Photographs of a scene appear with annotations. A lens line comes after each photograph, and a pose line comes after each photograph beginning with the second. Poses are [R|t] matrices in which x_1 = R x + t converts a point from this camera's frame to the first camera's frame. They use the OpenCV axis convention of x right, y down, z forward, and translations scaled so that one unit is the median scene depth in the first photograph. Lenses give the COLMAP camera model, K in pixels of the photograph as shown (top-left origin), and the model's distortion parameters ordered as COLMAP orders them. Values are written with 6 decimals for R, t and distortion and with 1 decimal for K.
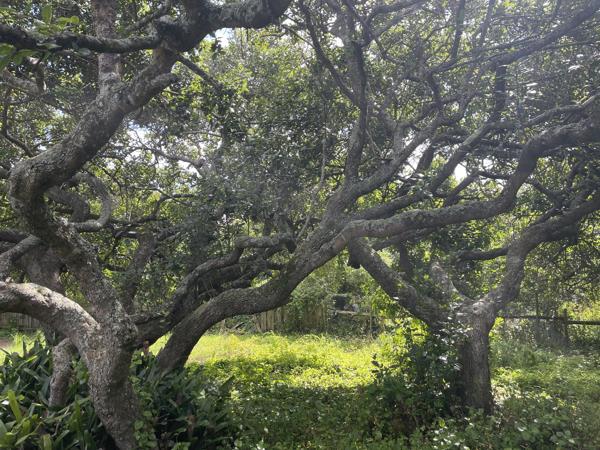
lens RADIAL K [[458.9, 0, 300.0], [0, 458.9, 225.0], [0, 0, 1]] dist [0.105635, -0.115134]
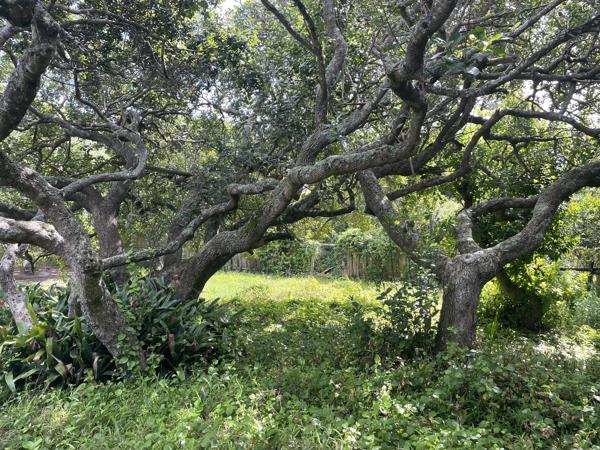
lens RADIAL K [[458.9, 0, 300.0], [0, 458.9, 225.0], [0, 0, 1]] dist [0.105635, -0.115134]
pose [[0.961818, 0.016953, -0.273163, 0.305036], [0.013159, 0.994061, 0.108028, 0.005233], [0.273372, -0.107498, 0.955883, -0.008720]]
